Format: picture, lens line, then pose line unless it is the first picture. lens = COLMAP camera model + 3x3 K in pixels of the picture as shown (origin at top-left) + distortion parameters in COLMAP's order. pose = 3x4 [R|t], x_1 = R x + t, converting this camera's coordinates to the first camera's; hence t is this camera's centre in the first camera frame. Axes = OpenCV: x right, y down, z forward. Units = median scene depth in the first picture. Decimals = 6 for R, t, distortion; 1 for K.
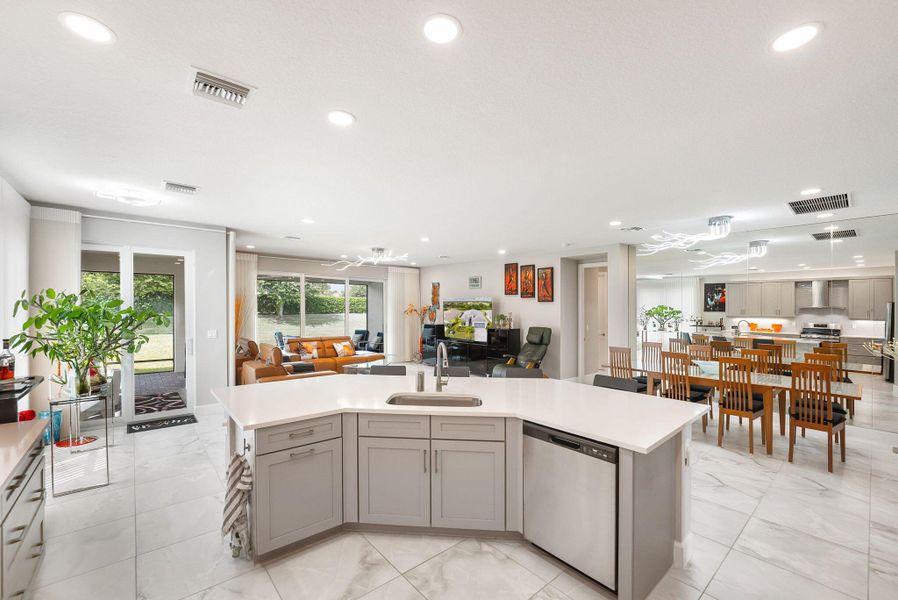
lens RADIAL K [[366.4, 0, 448.7], [0, 366.4, 305.1], [0, 0, 1]] dist [-0.001817, -0.000312]
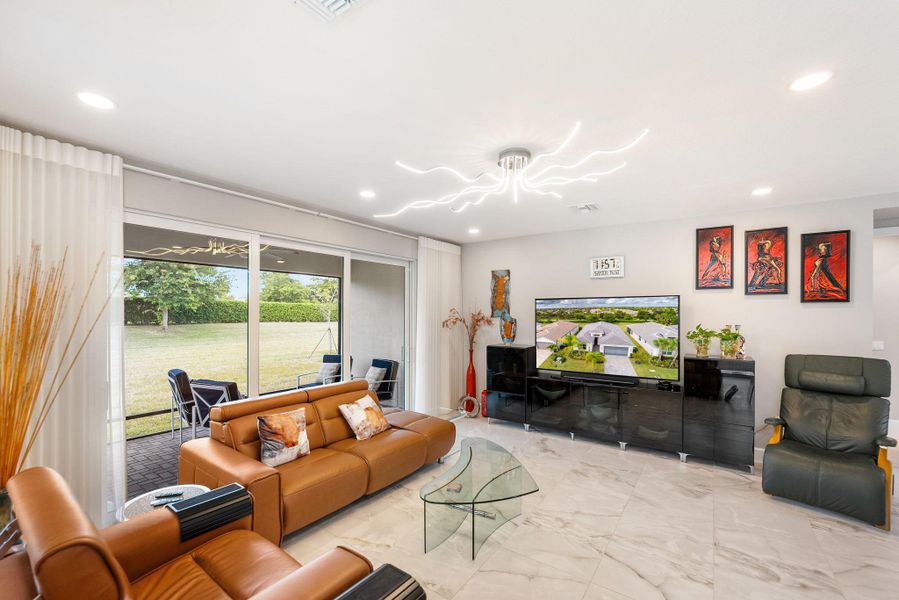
lens RADIAL K [[381.3, 0, 433.4], [0, 381.3, 298.7], [0, 0, 1]] dist [0.001830, 0.000267]
pose [[0.981210, 0.010876, 0.192636, -0.274198], [-0.003732, 0.999293, -0.037408, 0.003888], [-0.192906, 0.035986, 0.980557, 0.526980]]
